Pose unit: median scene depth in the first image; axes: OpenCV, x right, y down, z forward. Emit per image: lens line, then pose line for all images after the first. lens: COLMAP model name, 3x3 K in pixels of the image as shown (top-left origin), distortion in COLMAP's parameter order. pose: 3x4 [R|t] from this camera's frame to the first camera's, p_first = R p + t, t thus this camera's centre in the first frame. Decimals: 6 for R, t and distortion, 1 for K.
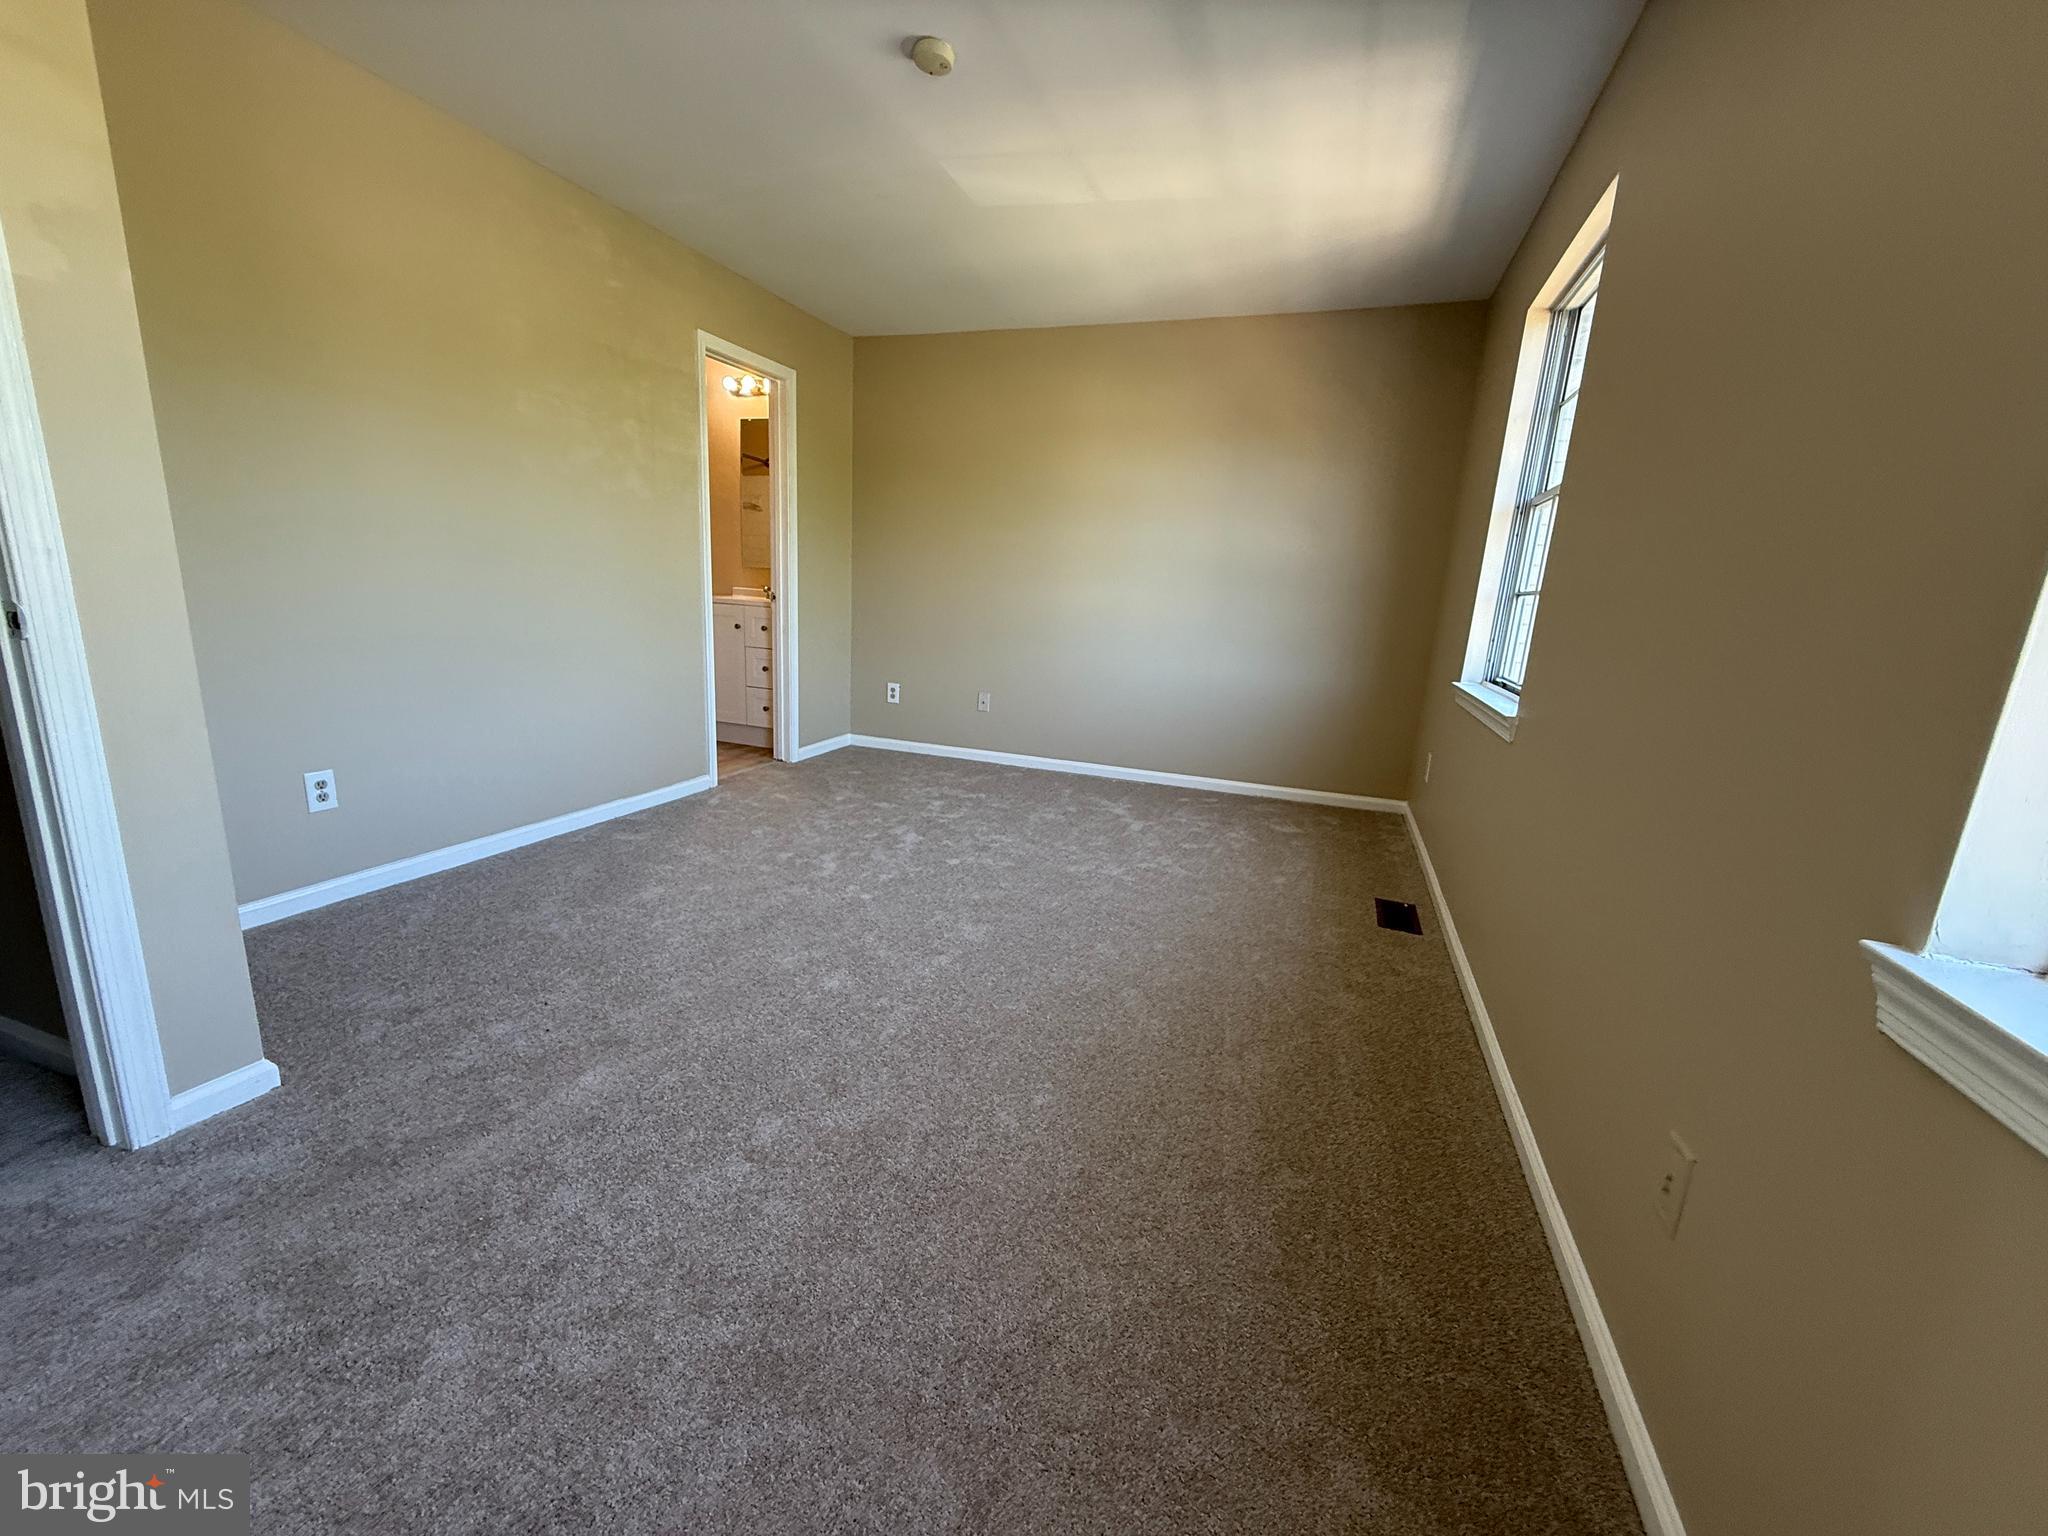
lens RADIAL K [[821.3, 0, 987.2], [0, 821.3, 769.1], [0, 0, 1]] dist [0.000879, -0.000059]
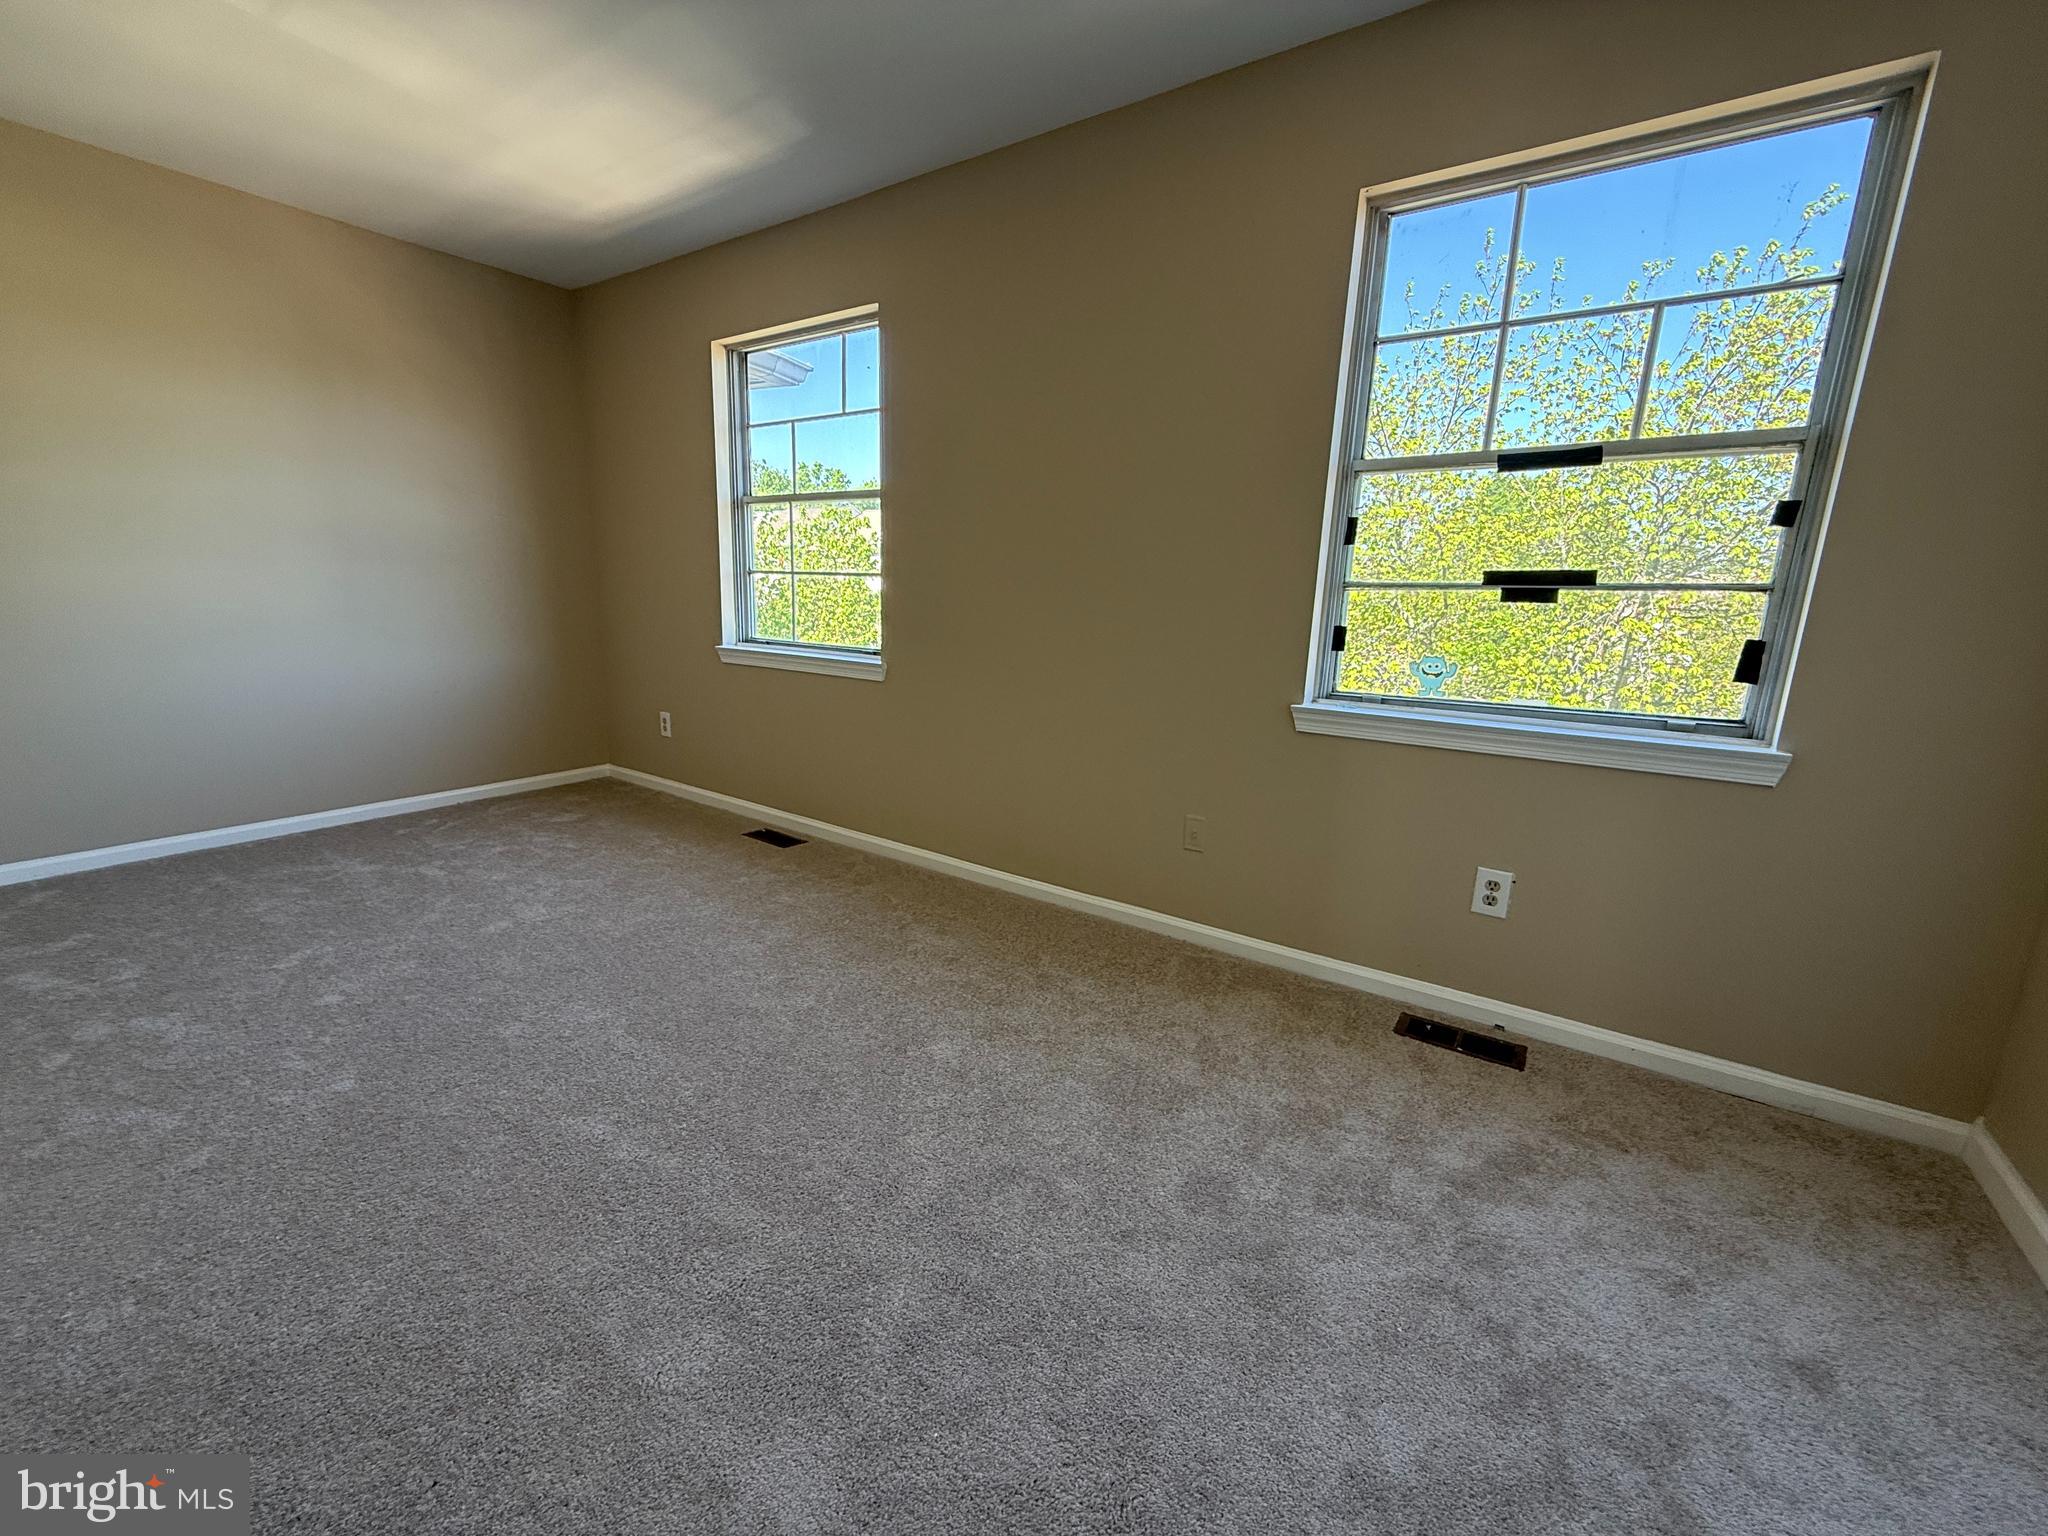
lens RADIAL K [[831.2, 0, 1024.0], [0, 831.2, 768.0], [0, 0, 1]] dist [0.000979, 0.000234]
pose [[0.220539, -0.249110, 0.943031, -0.421590], [0.200519, 0.957764, 0.206108, -0.076479], [-0.954544, 0.143640, 0.261176, 0.230315]]
